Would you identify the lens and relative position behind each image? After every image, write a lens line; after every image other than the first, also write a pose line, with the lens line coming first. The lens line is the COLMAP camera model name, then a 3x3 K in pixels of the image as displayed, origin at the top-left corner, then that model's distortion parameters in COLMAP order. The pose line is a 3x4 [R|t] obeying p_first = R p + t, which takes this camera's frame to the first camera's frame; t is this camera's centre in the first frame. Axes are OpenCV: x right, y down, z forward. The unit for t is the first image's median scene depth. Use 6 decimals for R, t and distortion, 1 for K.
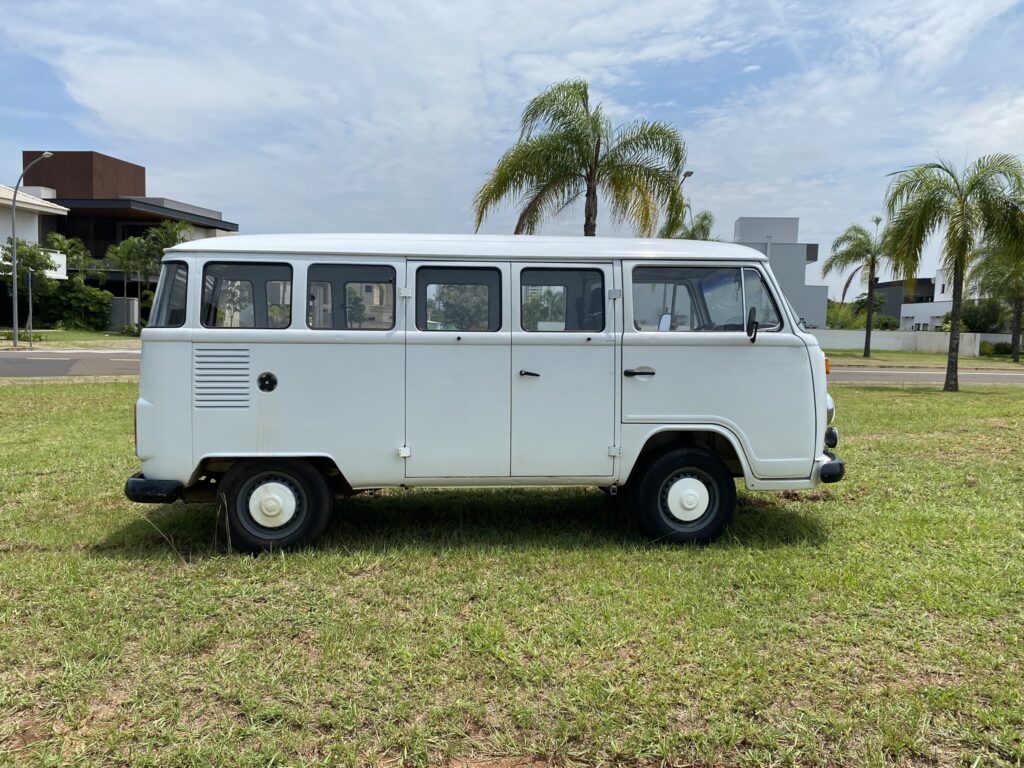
lens RADIAL K [[775.5, 0, 512.0], [0, 775.5, 384.0], [0, 0, 1]] dist [0.055543, -0.039822]
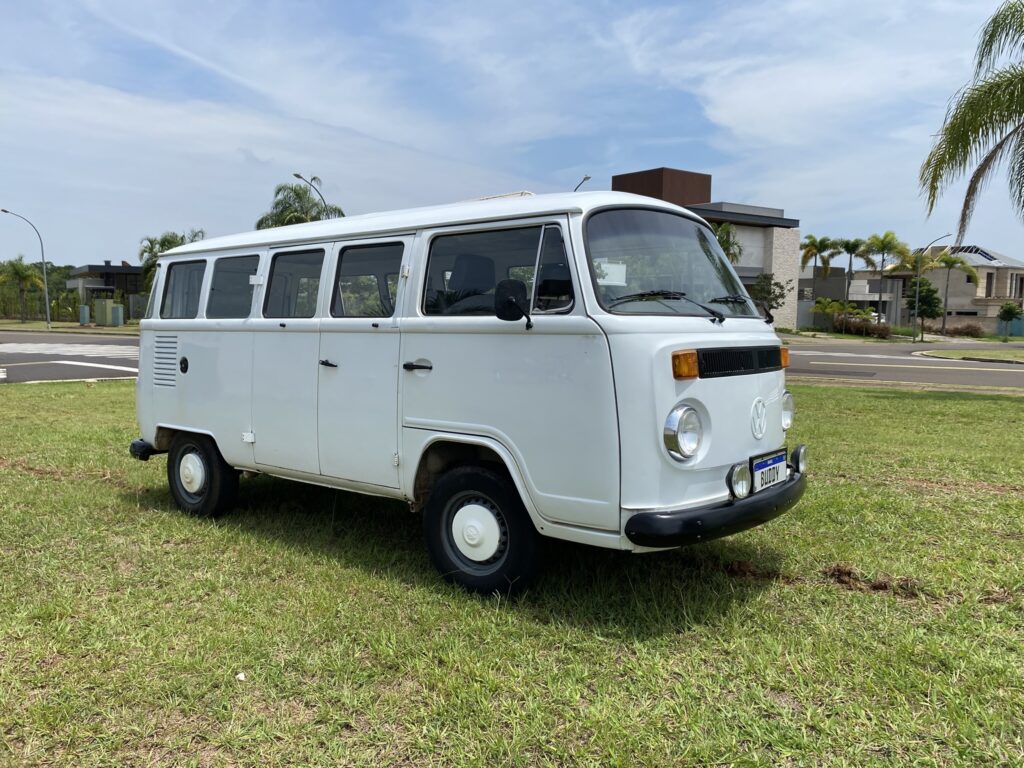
lens RADIAL K [[788.4, 0, 512.0], [0, 788.4, 384.0], [0, 0, 1]] dist [0.020694, -0.029917]
pose [[0.733660, 0.043533, -0.678120, 0.781369], [-0.043175, 0.998916, 0.017417, -0.014320], [0.678143, 0.016500, 0.734744, 0.450384]]
